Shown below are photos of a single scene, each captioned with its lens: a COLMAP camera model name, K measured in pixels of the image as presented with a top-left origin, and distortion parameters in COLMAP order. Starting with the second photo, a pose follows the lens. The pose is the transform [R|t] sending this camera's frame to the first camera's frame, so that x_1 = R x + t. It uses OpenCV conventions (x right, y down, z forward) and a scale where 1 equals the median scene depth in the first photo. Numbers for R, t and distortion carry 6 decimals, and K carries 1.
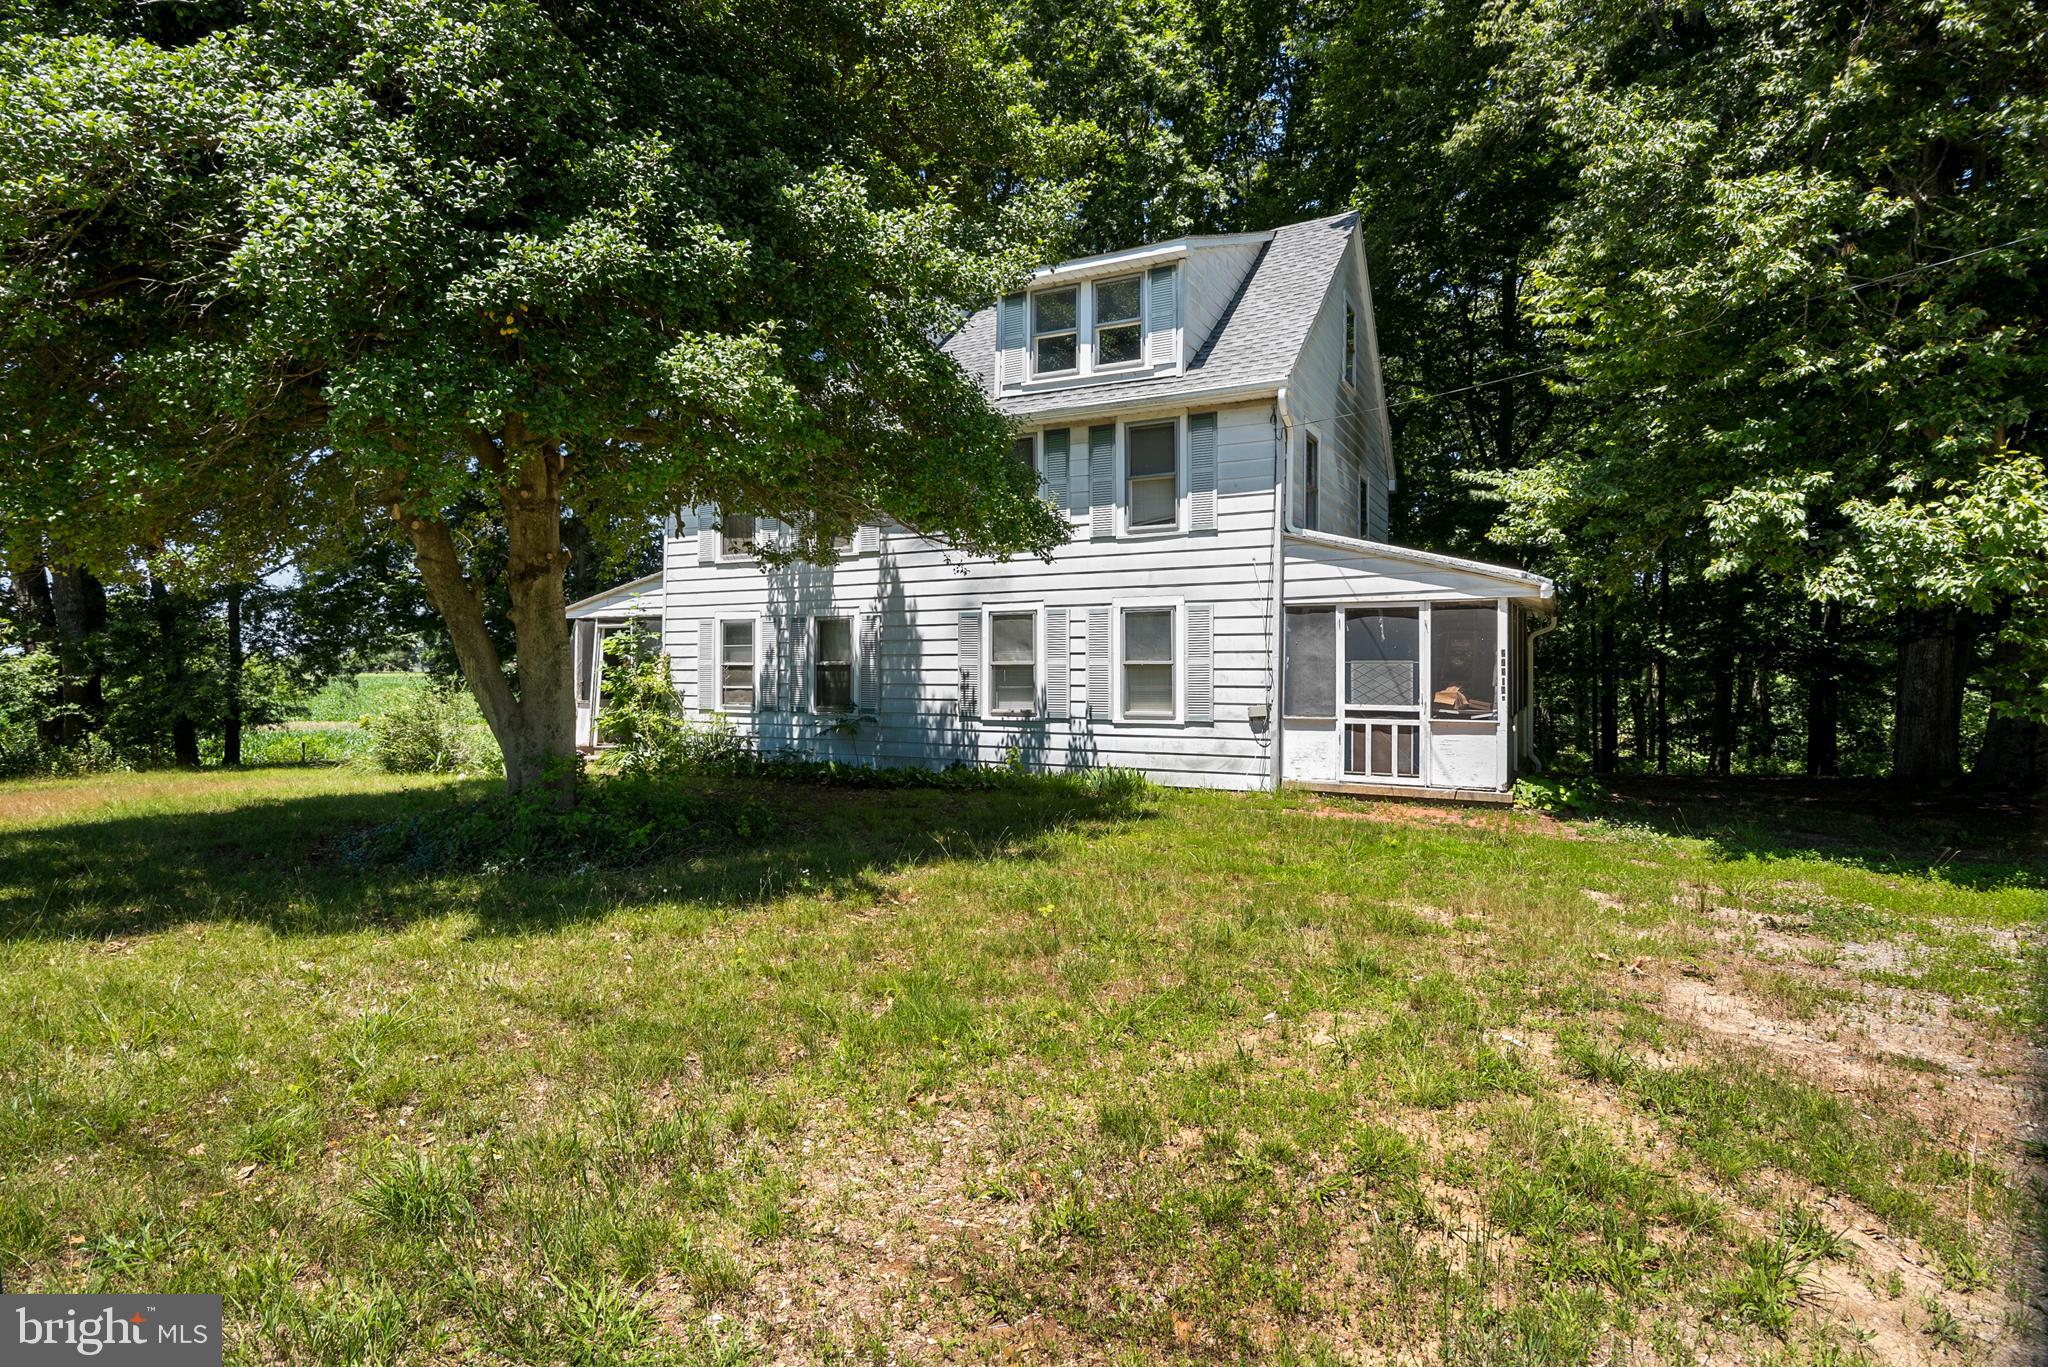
lens RADIAL K [[1036.6, 0, 1024.9], [0, 1036.6, 689.6], [0, 0, 1]] dist [-0.001187, -0.000033]
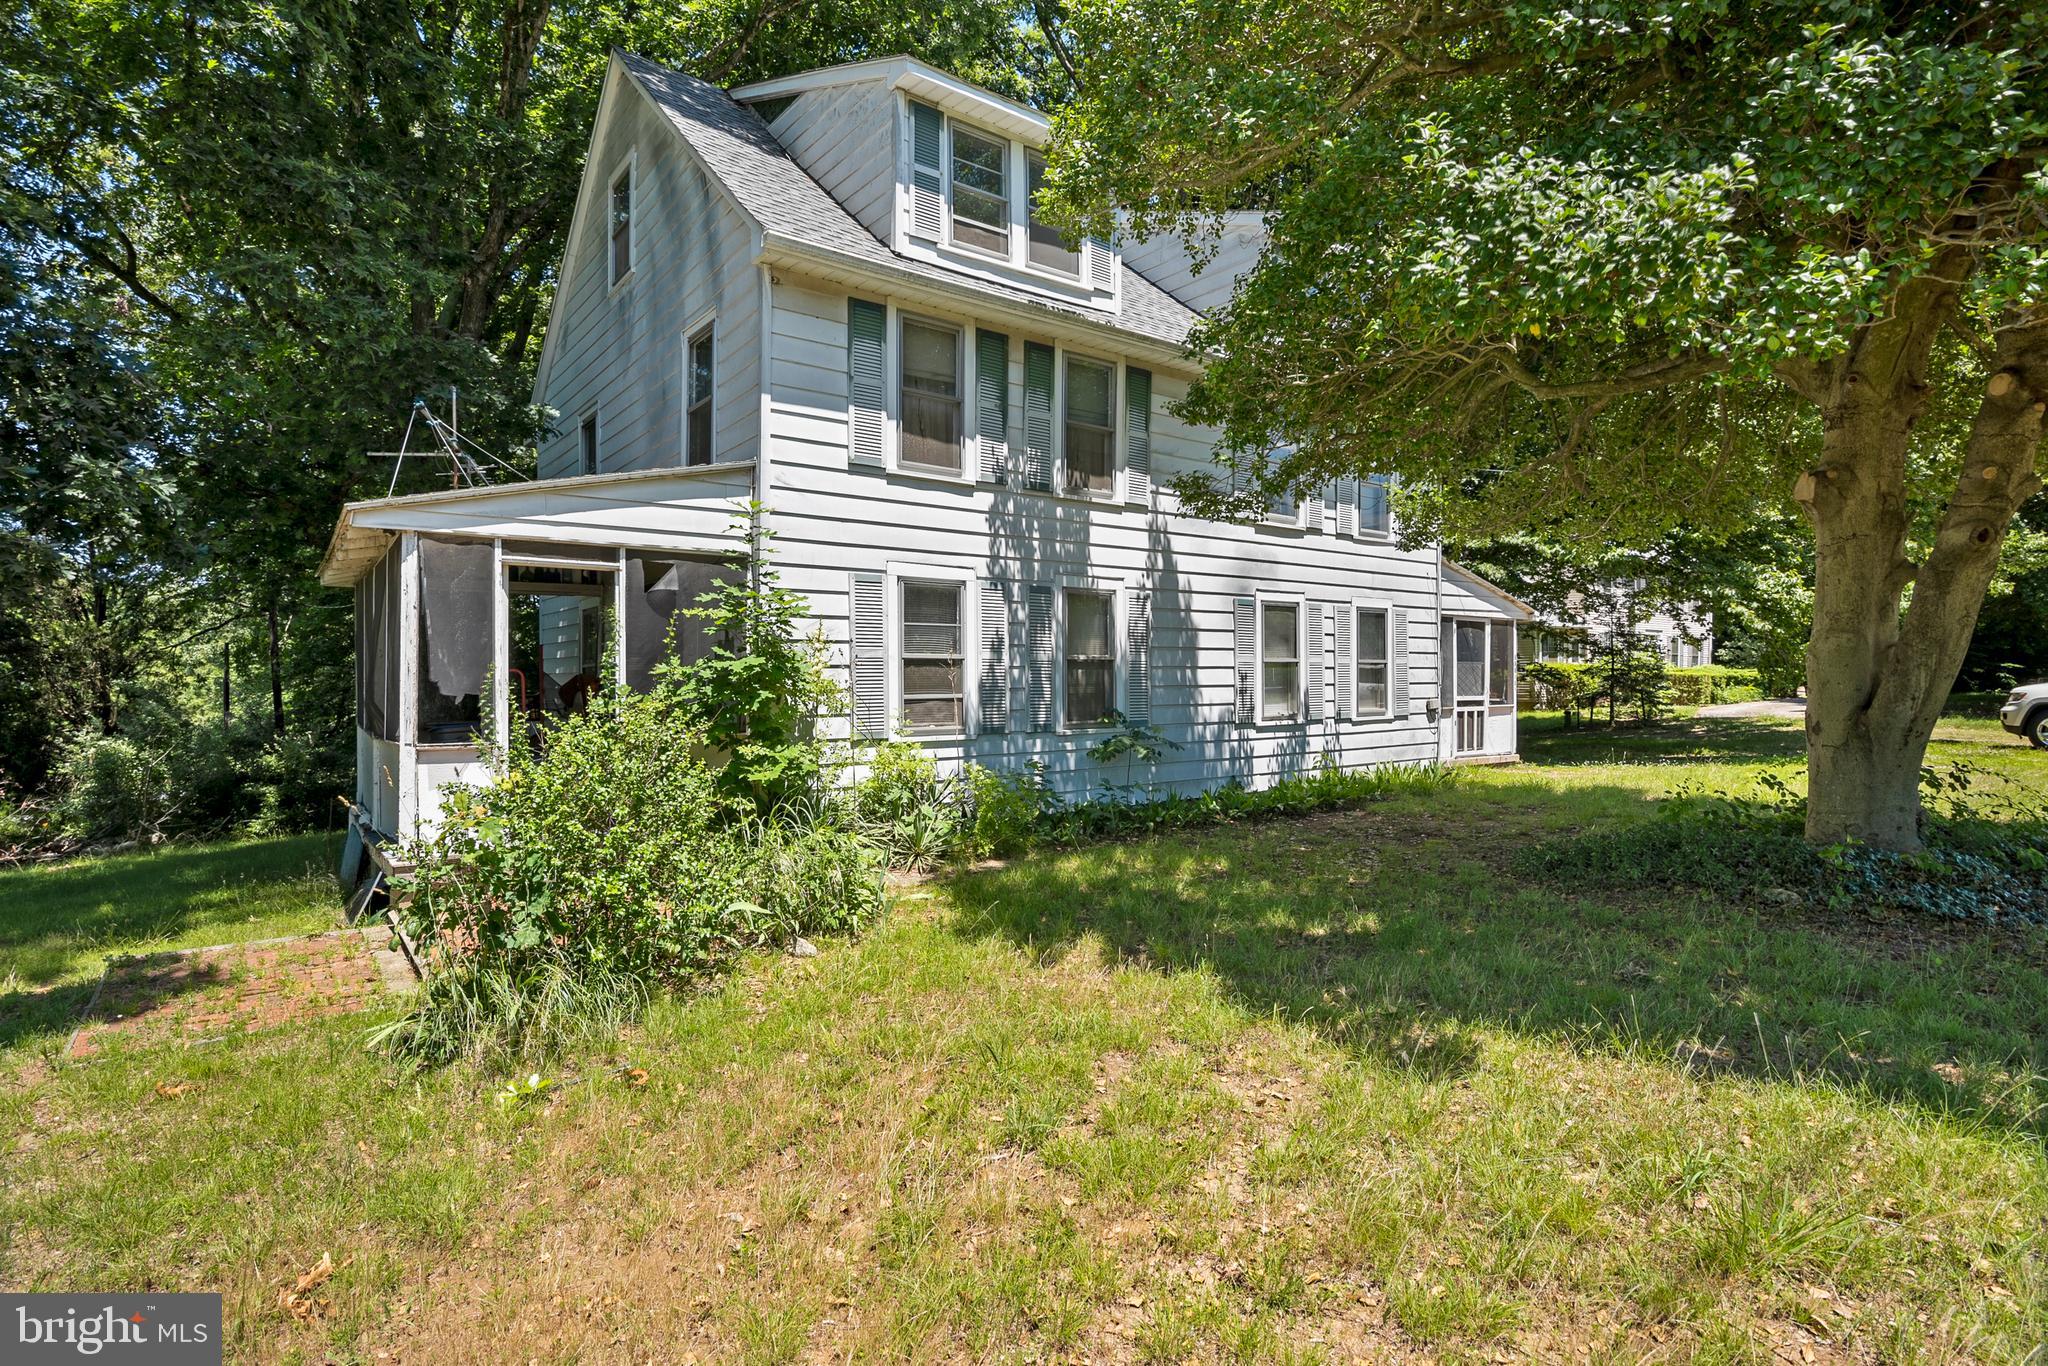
lens RADIAL K [[1036.6, 0, 1024.8], [0, 1036.6, 669.3], [0, 0, 1]] dist [-0.001187, -0.000033]
pose [[0.410483, -0.006379, 0.911846, -0.870737], [0.004656, 0.999977, 0.004899, -0.022323], [-0.911857, 0.002234, 0.410503, 0.796983]]
